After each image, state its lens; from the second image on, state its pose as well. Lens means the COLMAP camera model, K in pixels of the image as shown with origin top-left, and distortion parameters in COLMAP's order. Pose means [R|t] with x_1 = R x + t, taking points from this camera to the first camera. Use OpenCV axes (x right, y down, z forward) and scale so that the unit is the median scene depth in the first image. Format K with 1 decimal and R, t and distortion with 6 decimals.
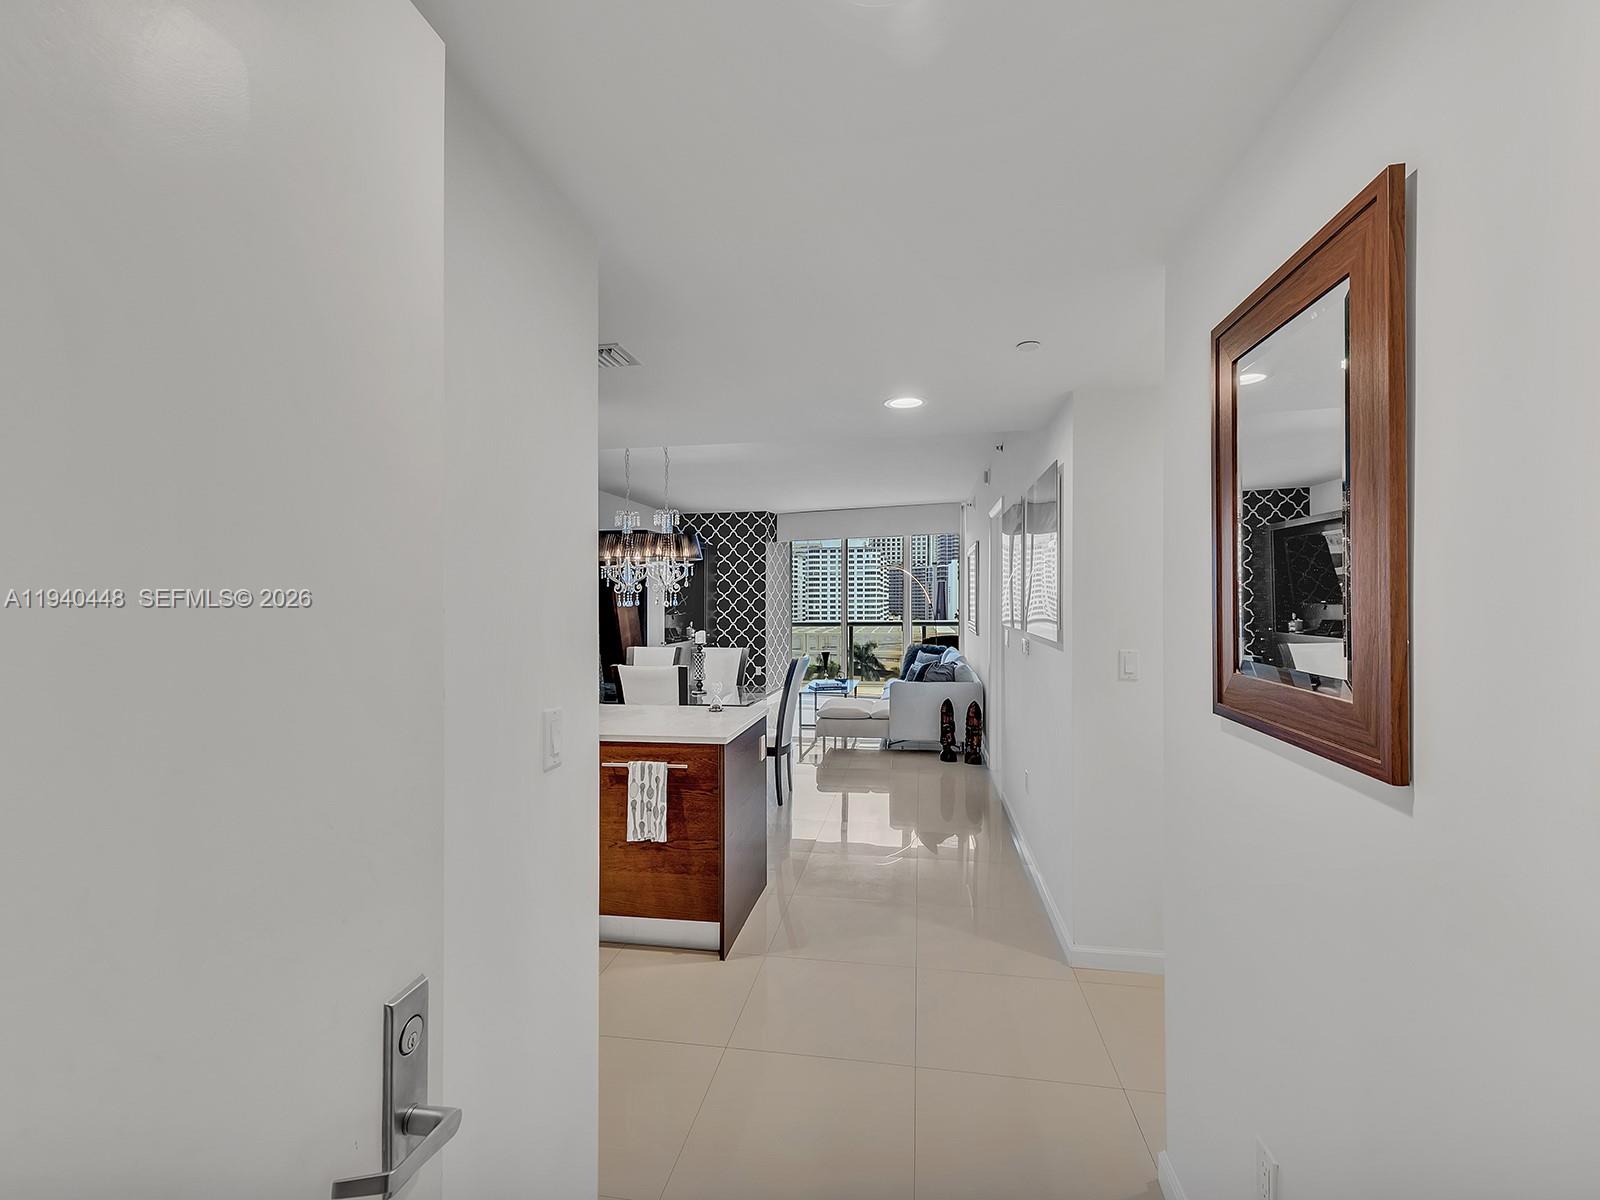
lens RADIAL K [[731.4, 0, 798.2], [0, 731.4, 597.6], [0, 0, 1]] dist [0.000848, 0.000027]
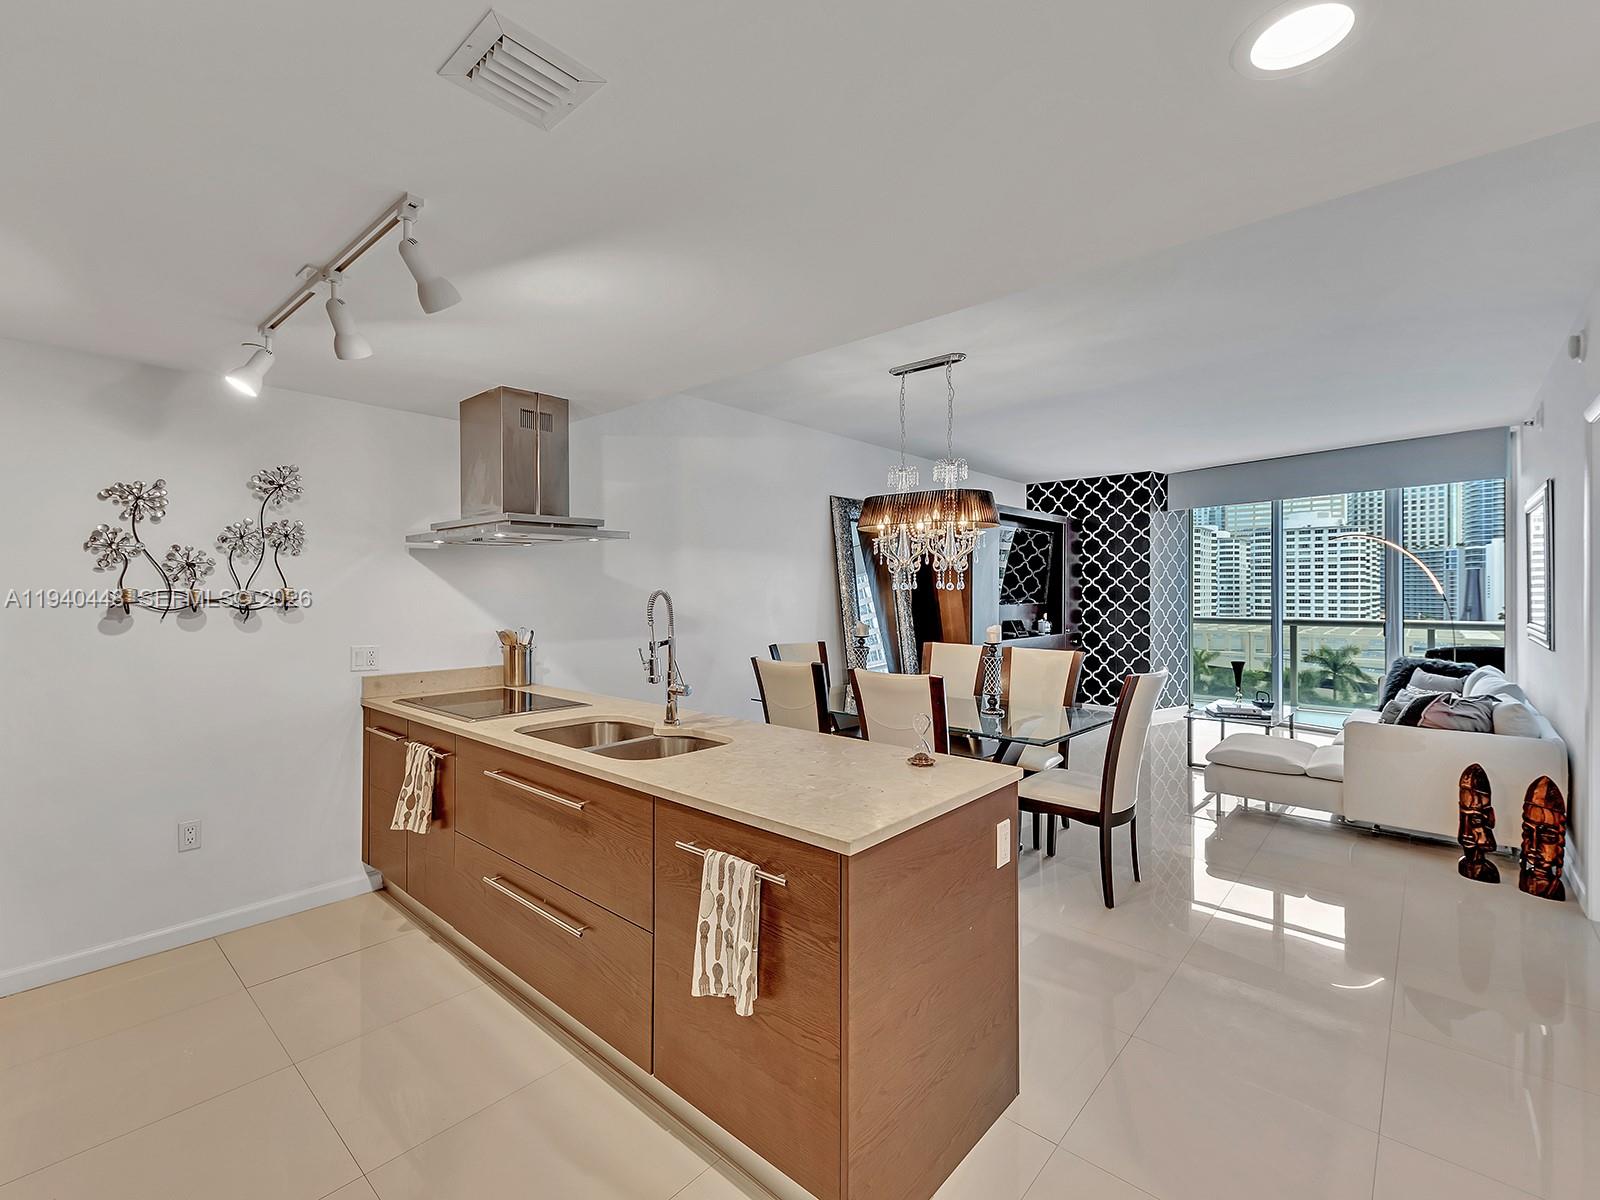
lens RADIAL K [[702.8, 0, 778.8], [0, 702.8, 579.5], [0, 0, 1]] dist [-0.000549, -0.001215]
pose [[0.832205, -0.000999, -0.554468, 0.039572], [-0.006187, 0.999919, -0.011088, 0.005393], [0.554434, 0.012658, 0.832131, 0.175514]]
